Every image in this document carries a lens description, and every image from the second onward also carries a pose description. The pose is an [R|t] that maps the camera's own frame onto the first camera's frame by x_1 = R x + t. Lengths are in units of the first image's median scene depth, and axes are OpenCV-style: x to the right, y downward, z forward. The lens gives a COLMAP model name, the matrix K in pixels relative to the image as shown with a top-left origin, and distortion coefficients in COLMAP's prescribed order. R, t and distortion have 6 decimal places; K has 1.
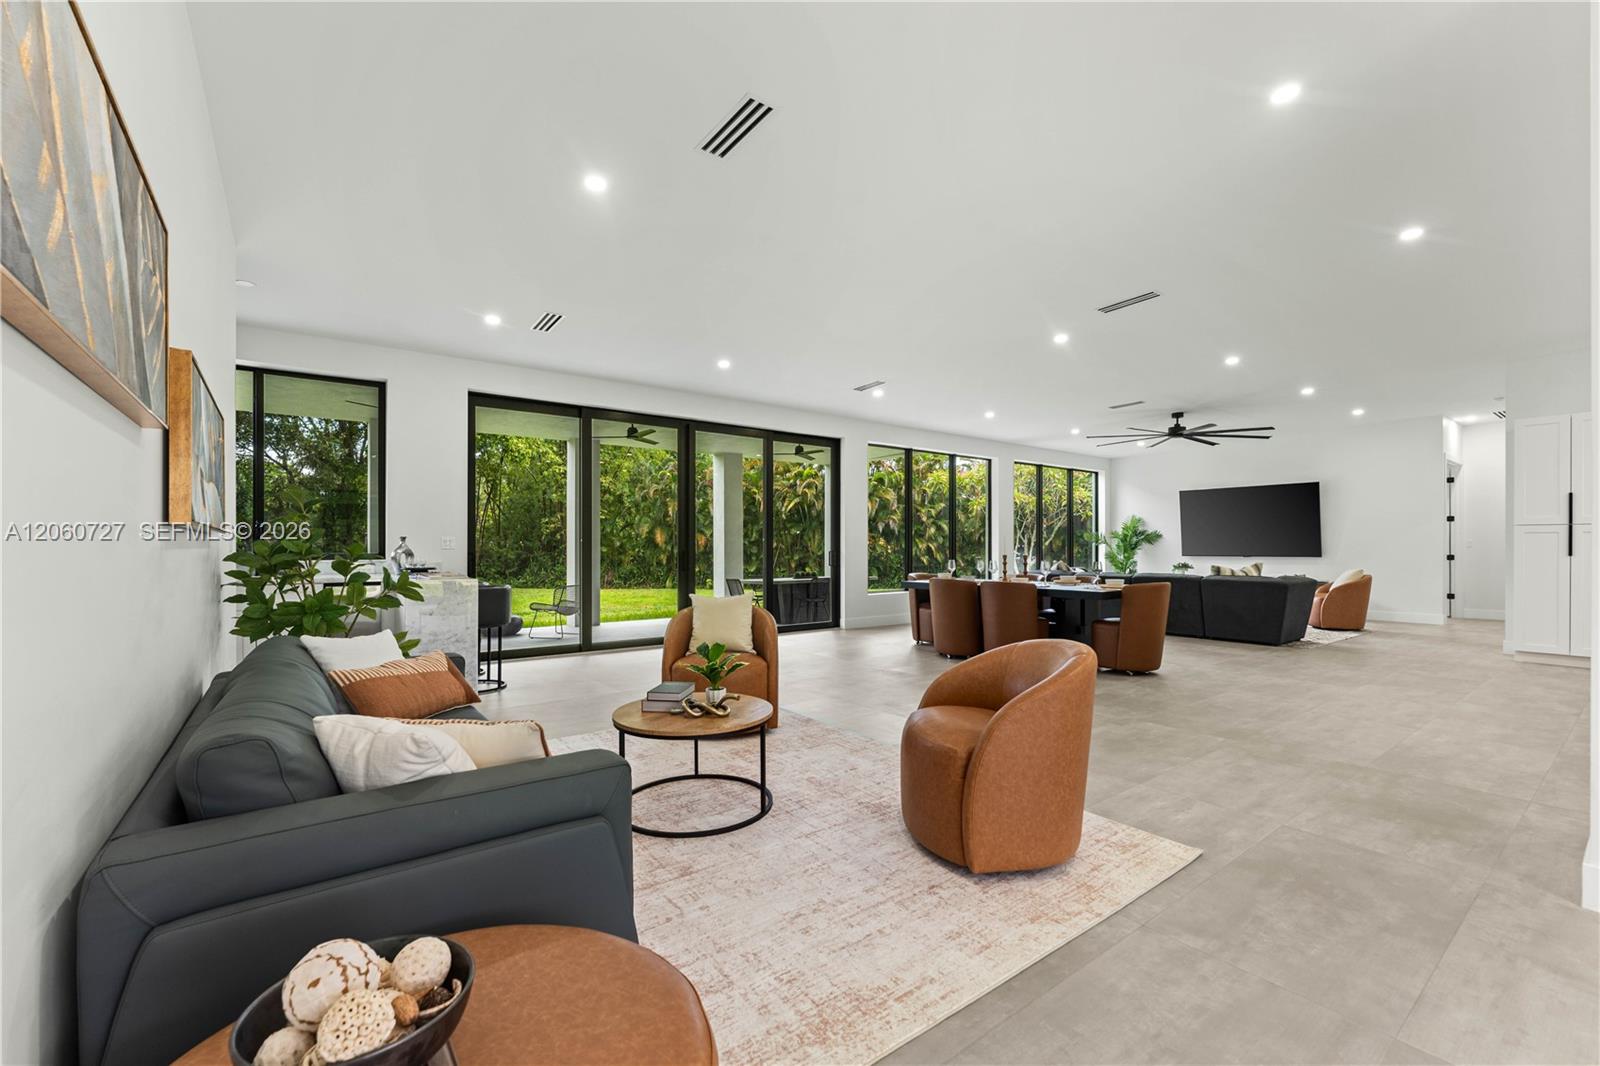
lens RADIAL K [[668.4, 0, 804.5], [0, 668.4, 546.8], [0, 0, 1]] dist [-0.001767, -0.000294]
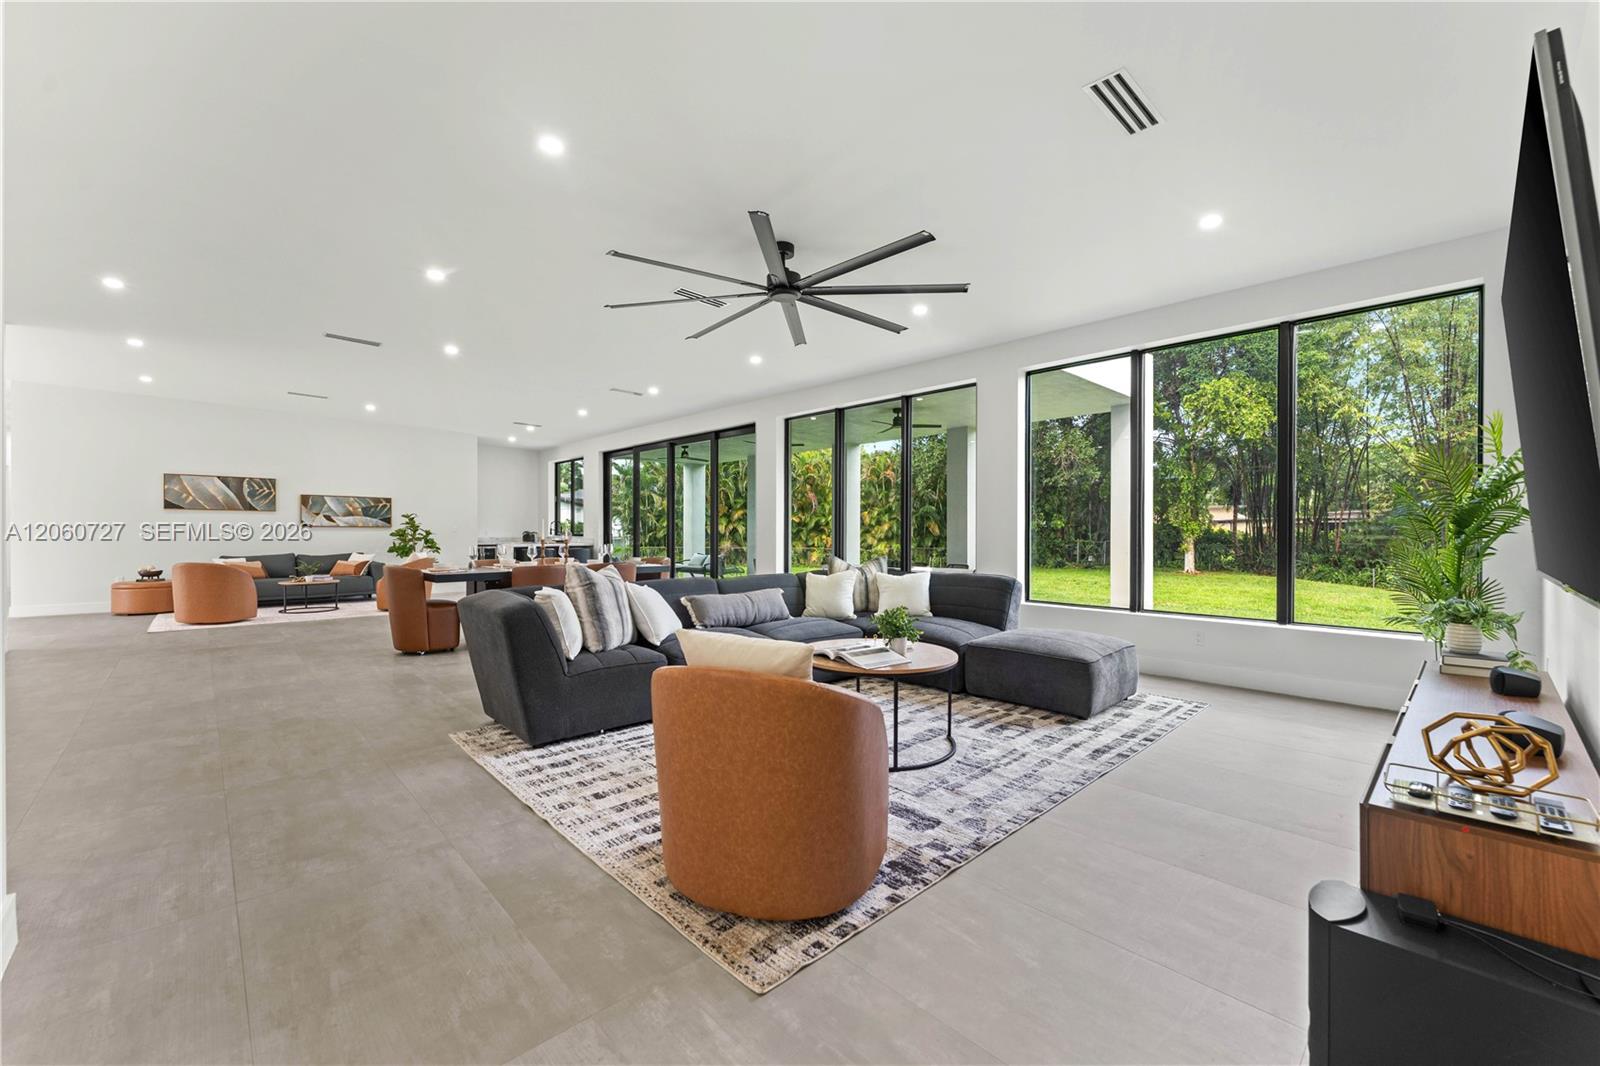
lens RADIAL K [[634.4, 0, 807.1], [0, 634.4, 542.5], [0, 0, 1]] dist [-0.003713, 0.000058]
pose [[0.114131, 0.018262, -0.993298, 0.944358], [-0.000508, 0.999832, 0.018324, -0.000494], [0.993466, -0.001586, 0.114122, 0.911623]]
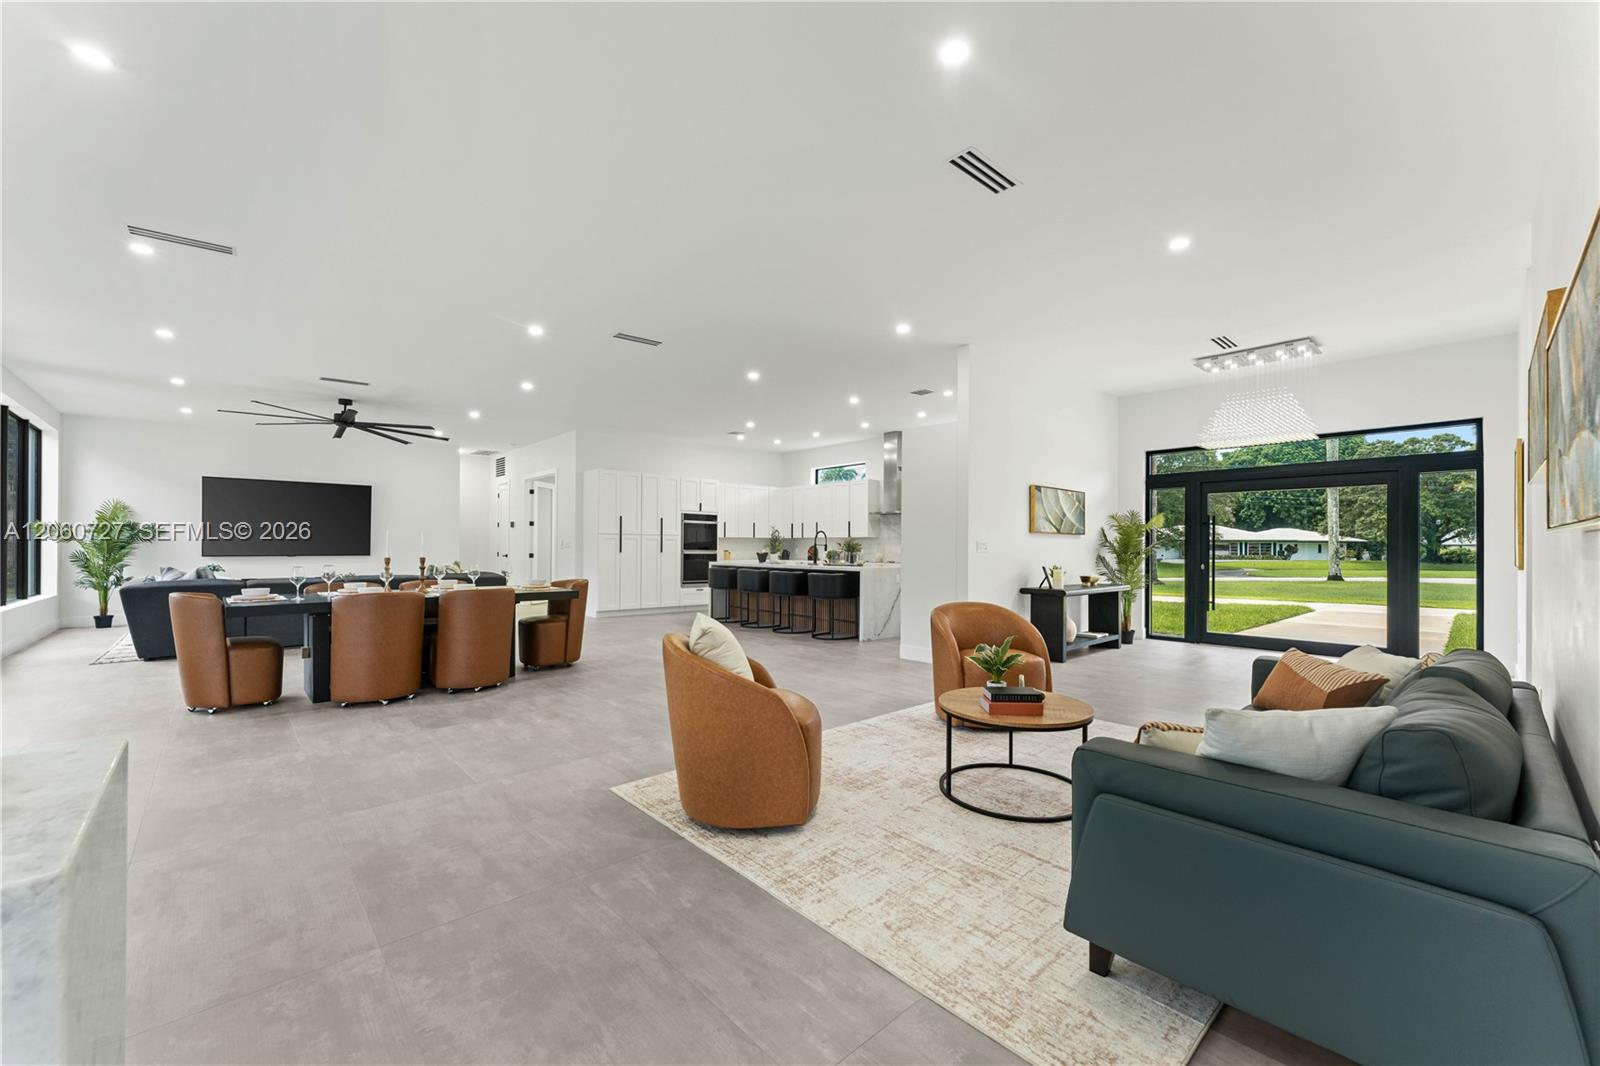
lens RADIAL K [[634.4, 0, 807.1], [0, 634.4, 542.5], [0, 0, 1]] dist [-0.003713, 0.000058]
pose [[-0.099778, 0.006676, 0.994987, -0.343936], [-0.005194, 0.999960, -0.007230, -0.001680], [-0.994996, -0.005889, -0.099739, 0.429904]]
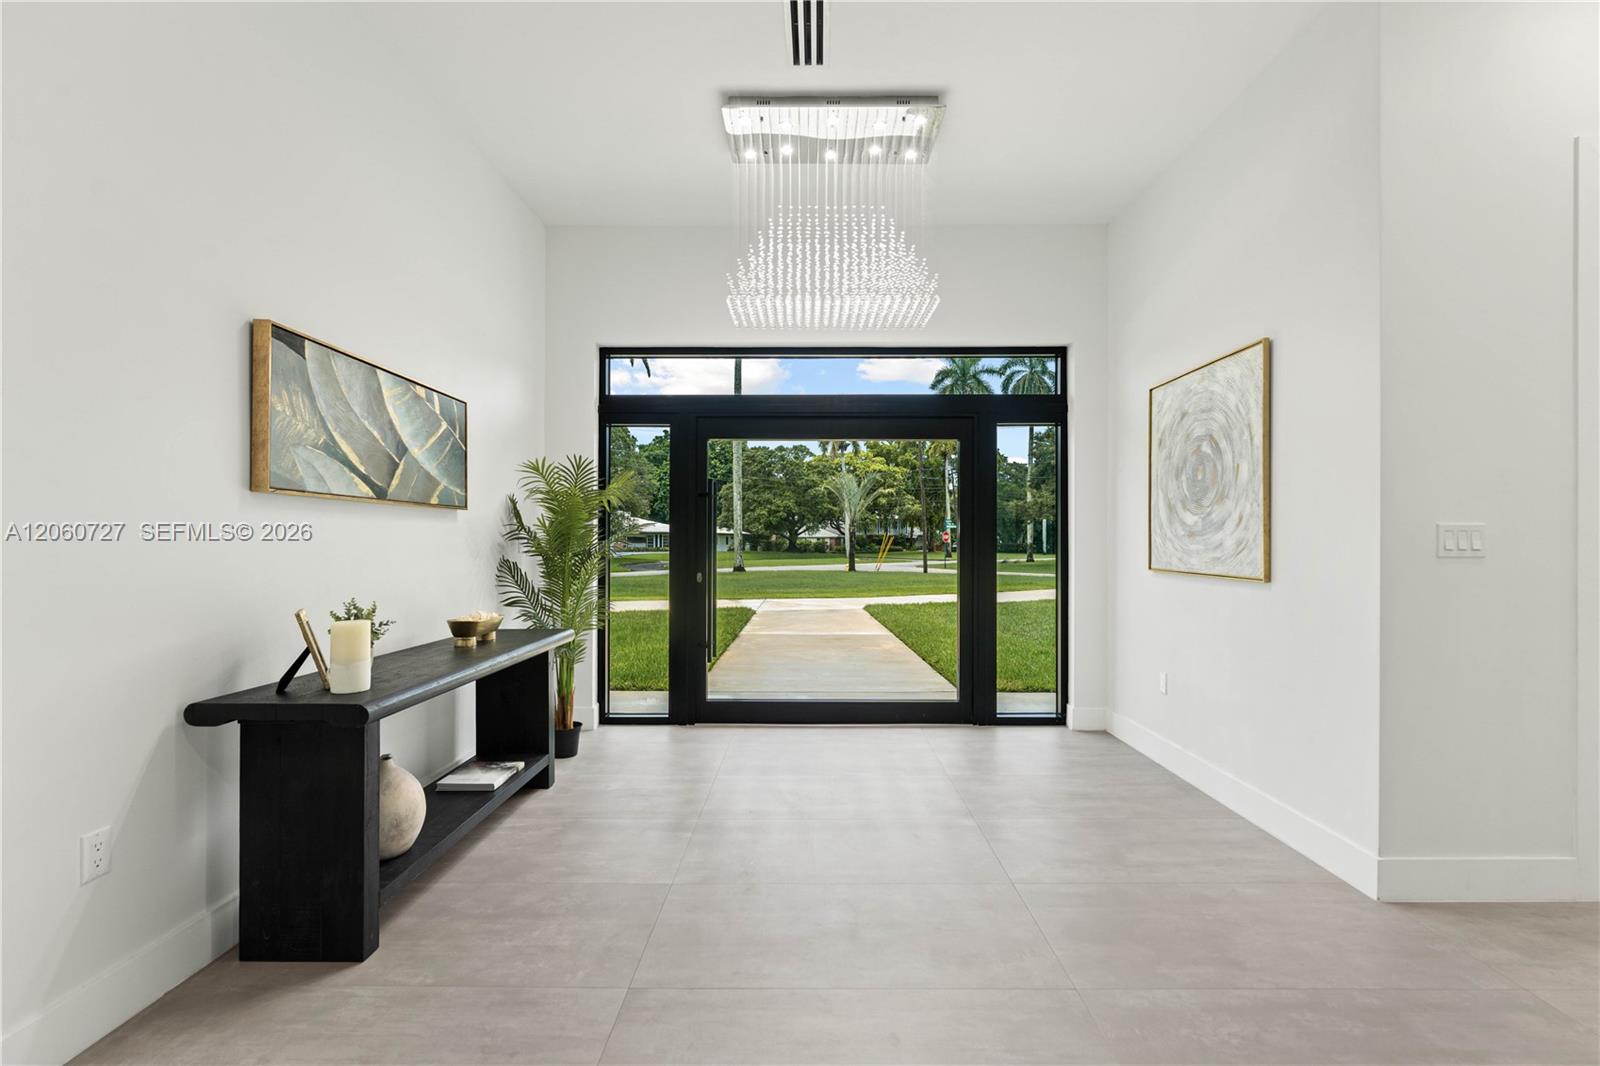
lens RADIAL K [[711.4, 0, 804.1], [0, 711.4, 545.4], [0, 0, 1]] dist [-0.018706, -0.000014]
pose [[-0.791973, -0.005726, 0.610529, 0.057993], [-0.003201, 0.999981, 0.005227, -0.003435], [-0.610547, 0.002185, -0.791977, 0.184740]]
